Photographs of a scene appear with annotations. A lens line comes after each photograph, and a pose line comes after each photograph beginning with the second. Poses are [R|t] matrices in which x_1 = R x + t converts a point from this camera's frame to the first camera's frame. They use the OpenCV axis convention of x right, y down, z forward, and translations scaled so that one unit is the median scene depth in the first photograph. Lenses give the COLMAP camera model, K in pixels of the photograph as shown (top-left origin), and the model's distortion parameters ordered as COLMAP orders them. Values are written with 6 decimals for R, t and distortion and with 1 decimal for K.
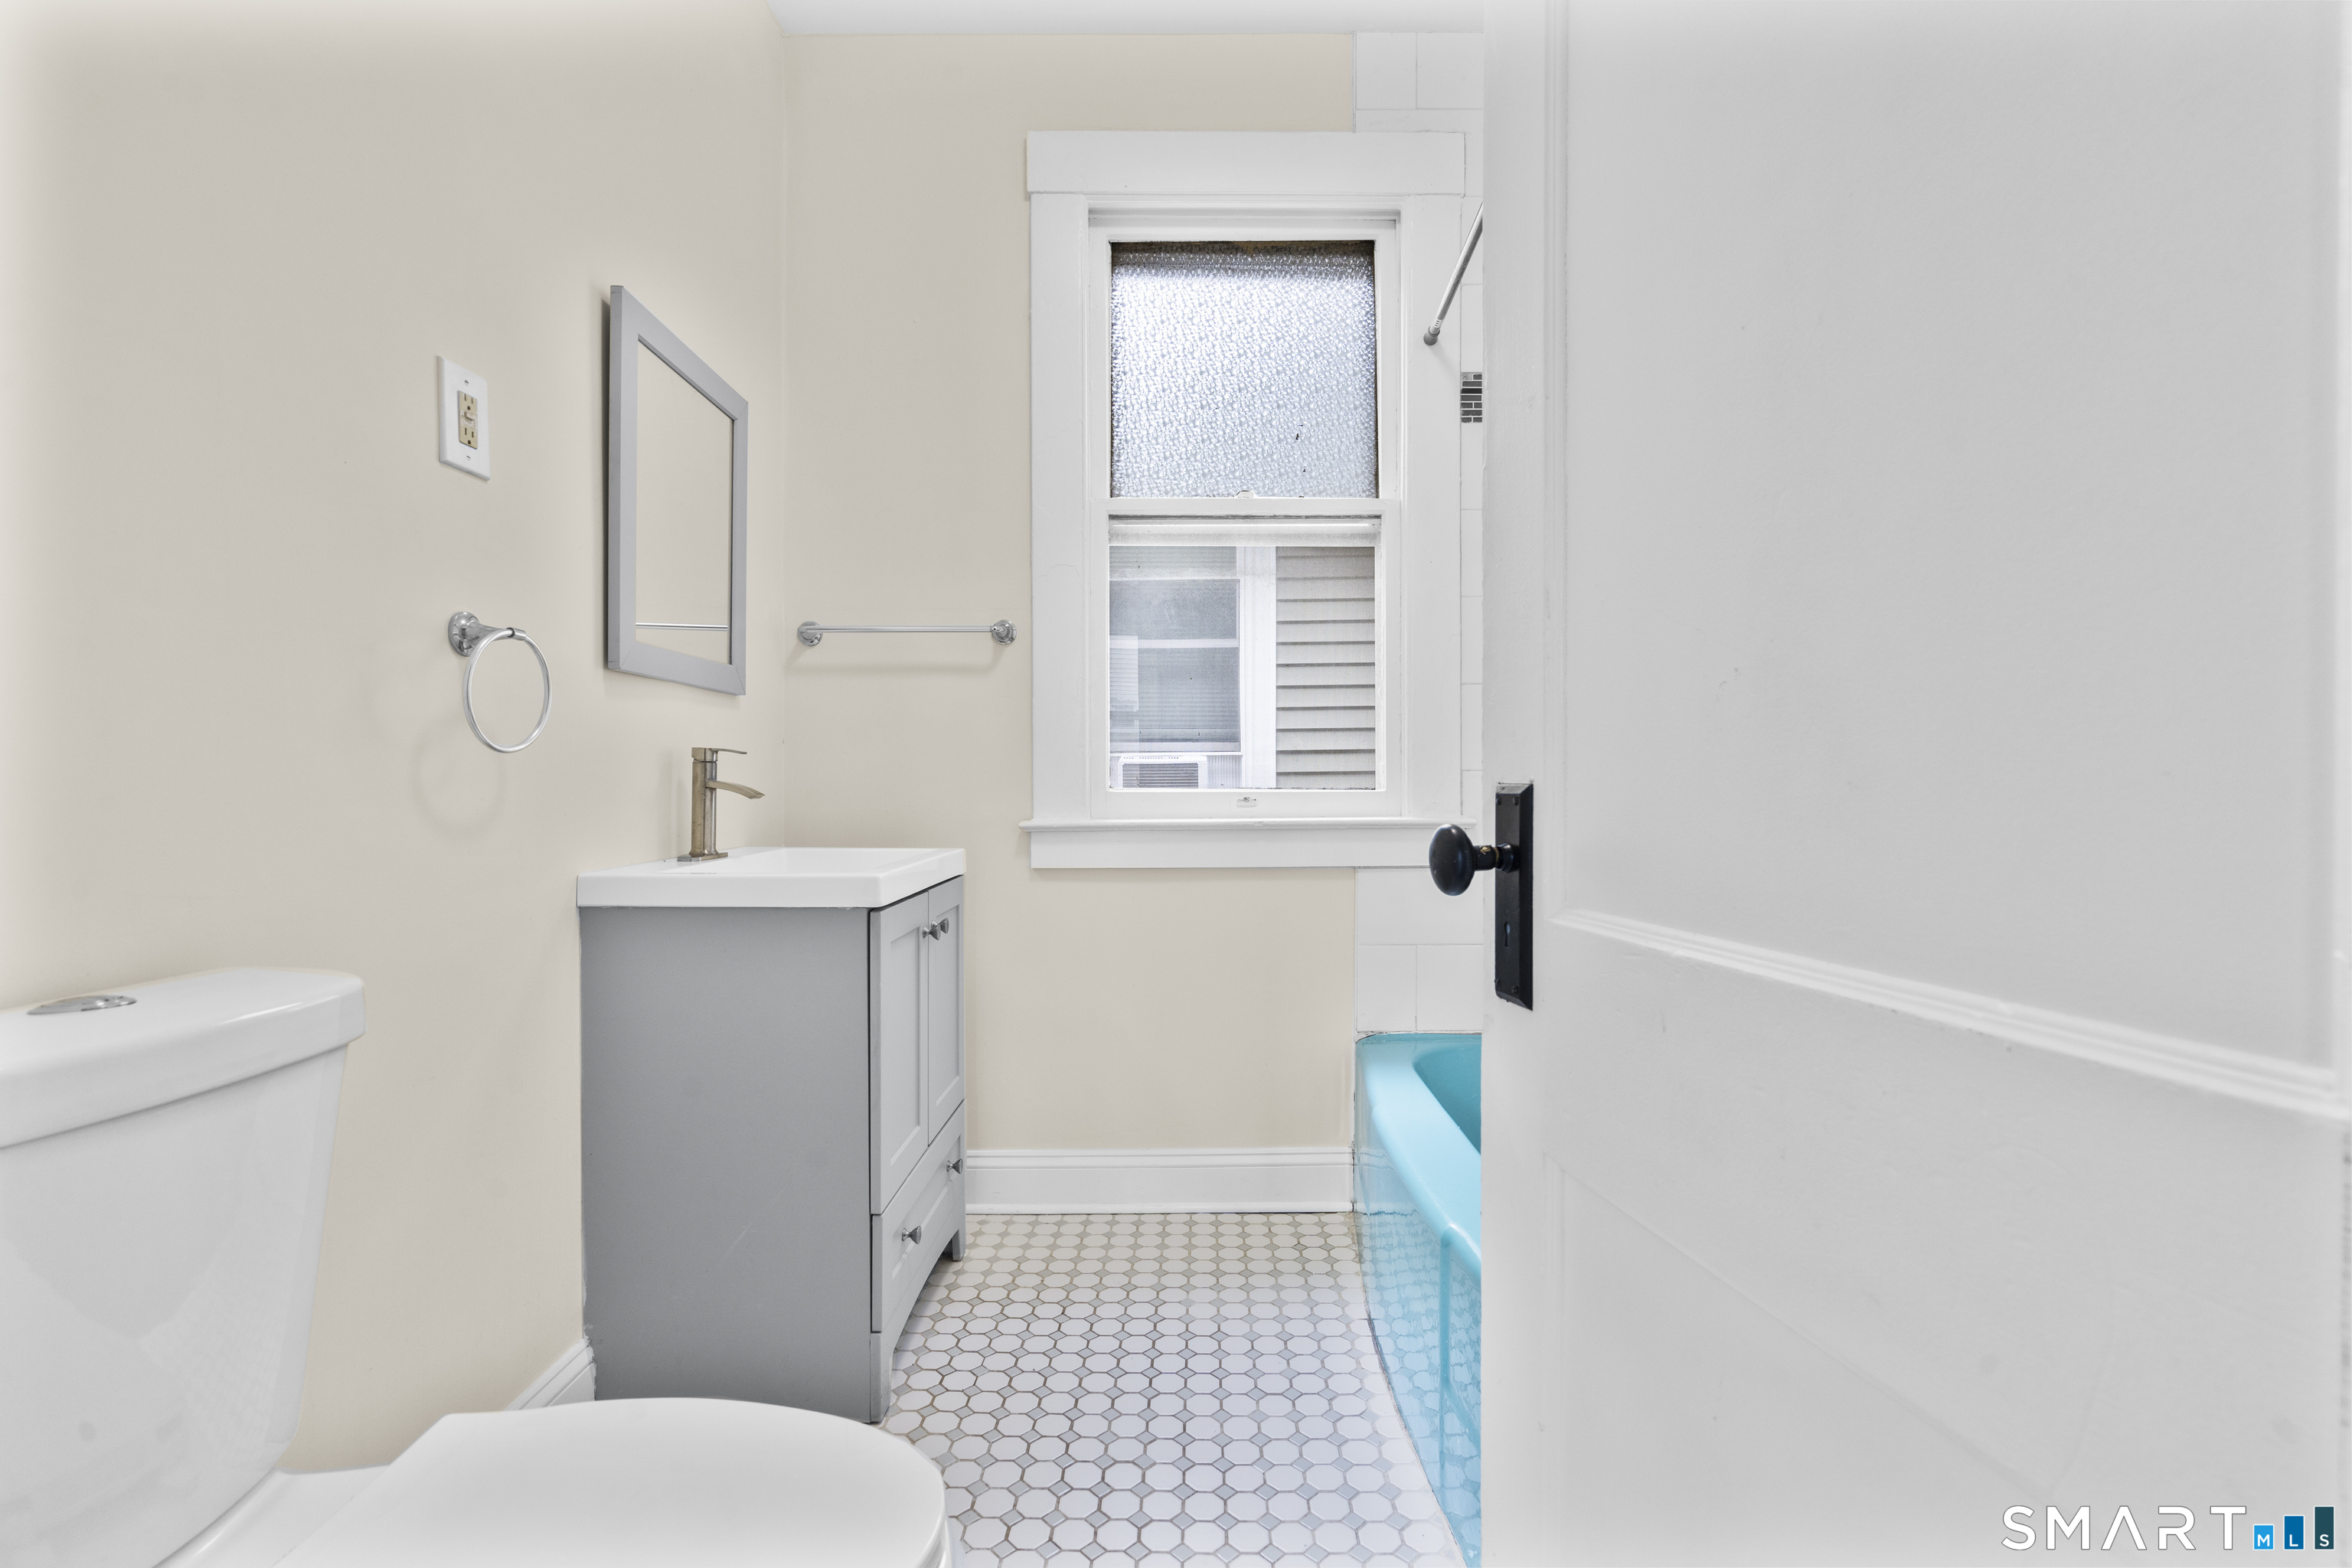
lens RADIAL K [[1056.3, 0, 1186.0], [0, 1056.3, 782.1], [0, 0, 1]] dist [-0.004179, 0.000695]
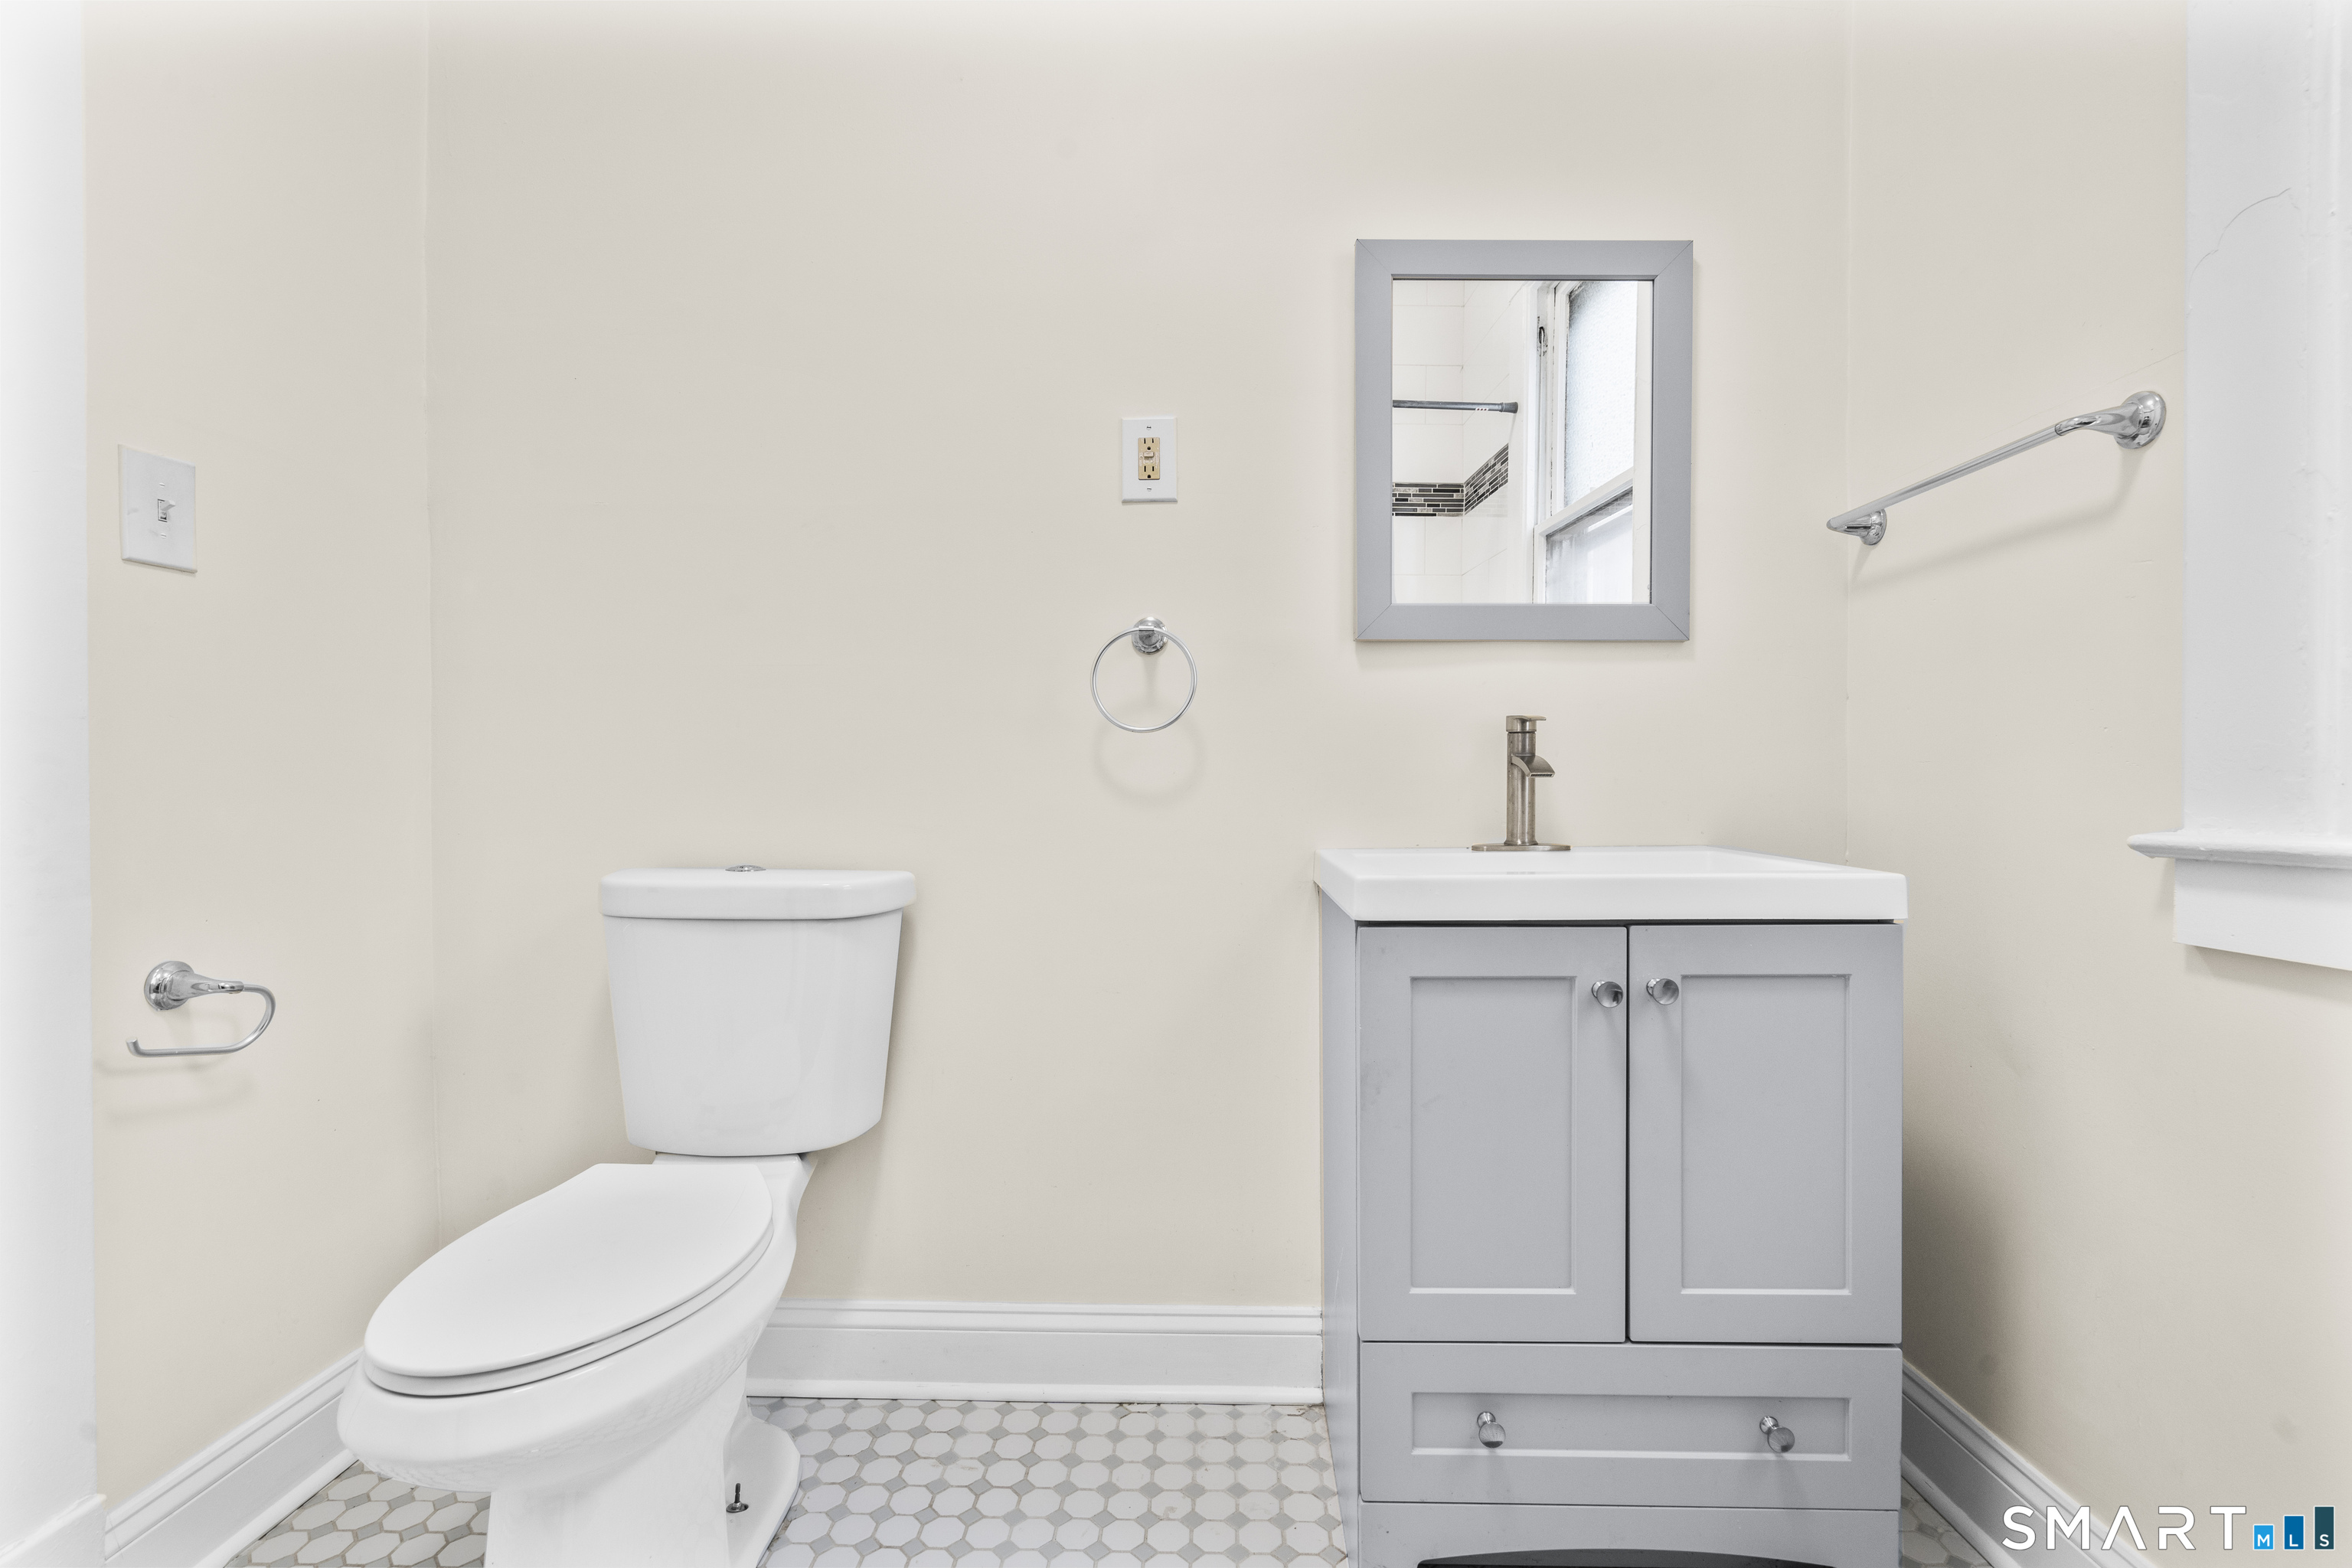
lens RADIAL K [[1056.3, 0, 1186.0], [0, 1056.3, 782.1], [0, 0, 1]] dist [-0.004179, 0.000695]
pose [[-0.011798, 0.010805, -0.999872, 0.369851], [0.011466, 0.999877, 0.010670, 0.007345], [0.999865, -0.011339, -0.011920, 0.753275]]
